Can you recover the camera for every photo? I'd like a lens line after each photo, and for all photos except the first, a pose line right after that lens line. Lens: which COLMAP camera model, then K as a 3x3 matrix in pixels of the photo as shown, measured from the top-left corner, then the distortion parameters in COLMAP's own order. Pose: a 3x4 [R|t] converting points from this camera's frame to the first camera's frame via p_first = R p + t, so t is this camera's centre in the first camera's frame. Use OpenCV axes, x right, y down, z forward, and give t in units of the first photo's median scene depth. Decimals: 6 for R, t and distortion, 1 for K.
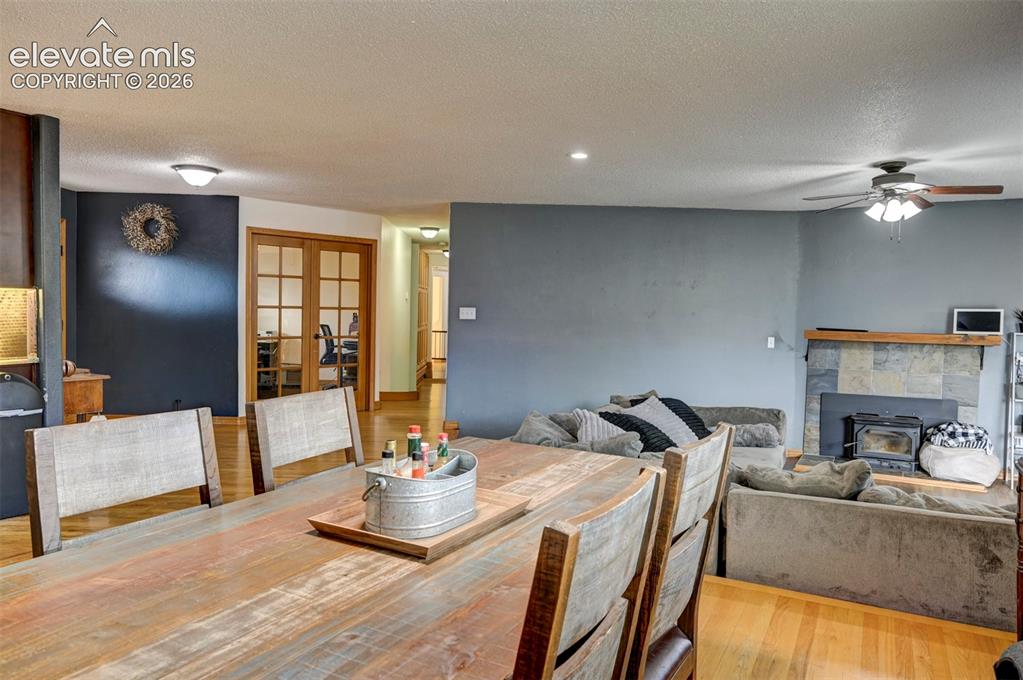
lens RADIAL K [[697.9, 0, 511.5], [0, 697.9, 340.0], [0, 0, 1]] dist [-0.001620, -0.000991]
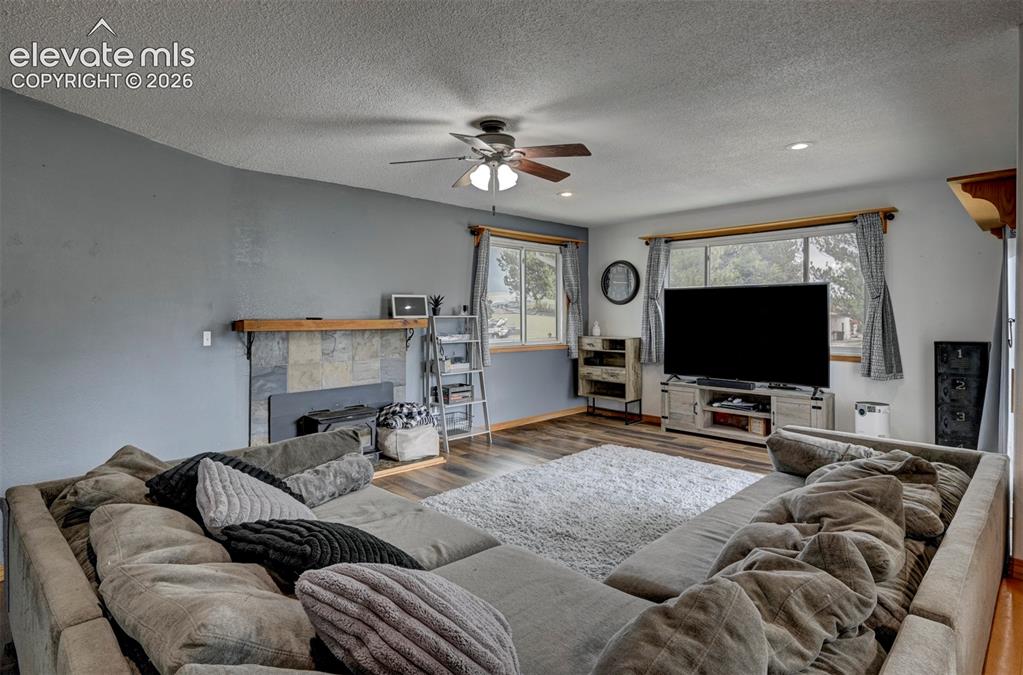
lens RADIAL K [[535.1, 0, 519.5], [0, 535.1, 316.3], [0, 0, 1]] dist [-0.001697, 0.000009]
pose [[0.294243, -0.021533, 0.955488, -0.071398], [0.047647, 0.998834, 0.007837, -0.009223], [-0.954542, 0.043220, 0.294926, 0.567605]]
